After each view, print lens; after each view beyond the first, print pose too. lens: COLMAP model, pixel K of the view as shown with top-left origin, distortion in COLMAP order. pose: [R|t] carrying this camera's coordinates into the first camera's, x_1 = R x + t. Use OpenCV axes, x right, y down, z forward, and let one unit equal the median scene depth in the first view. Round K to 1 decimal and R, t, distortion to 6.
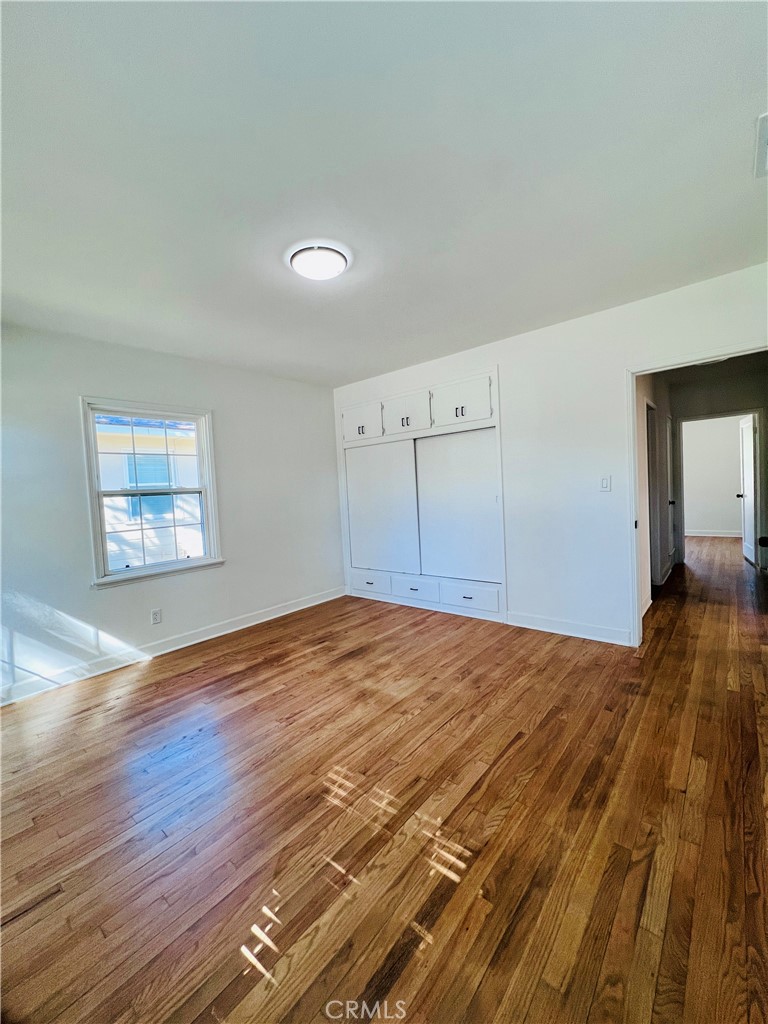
lens RADIAL K [[412.0, 0, 394.8], [0, 412.0, 509.6], [0, 0, 1]] dist [0.002781, 0.000065]
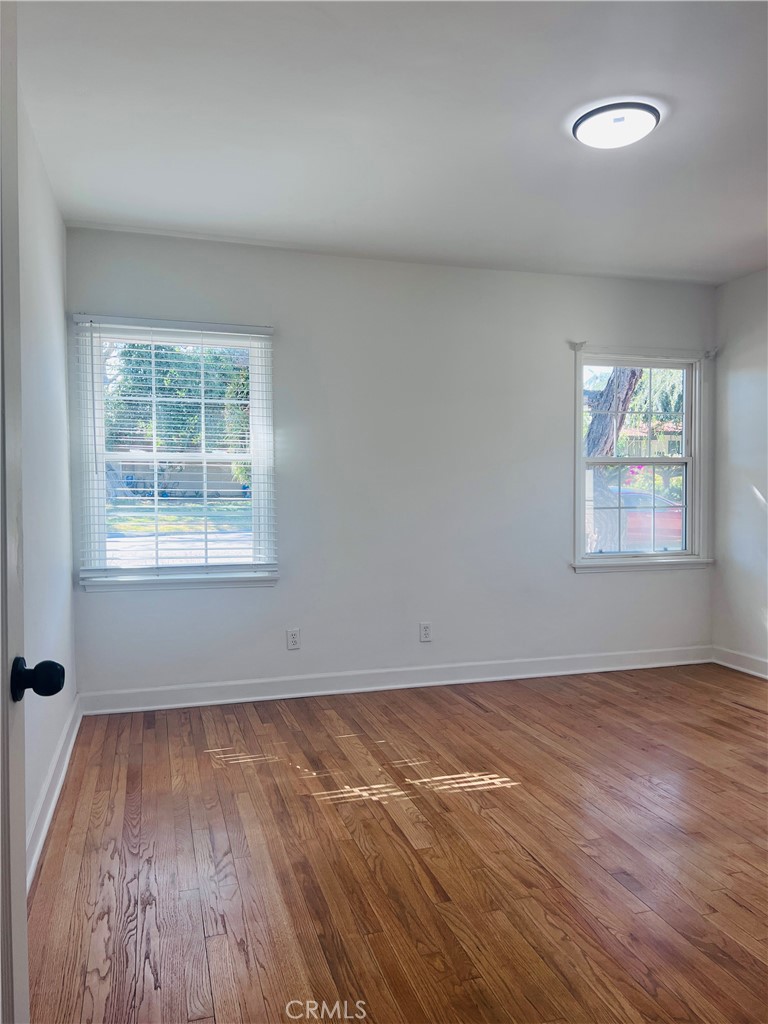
lens RADIAL K [[763.0, 0, 388.0], [0, 763.0, 511.7], [0, 0, 1]] dist [-0.000310, 0.000671]
pose [[-0.546270, 0.082759, -0.833511, 1.521678], [-0.008786, 0.994486, 0.104500, -0.135038], [0.837563, 0.064408, -0.542531, 1.881761]]
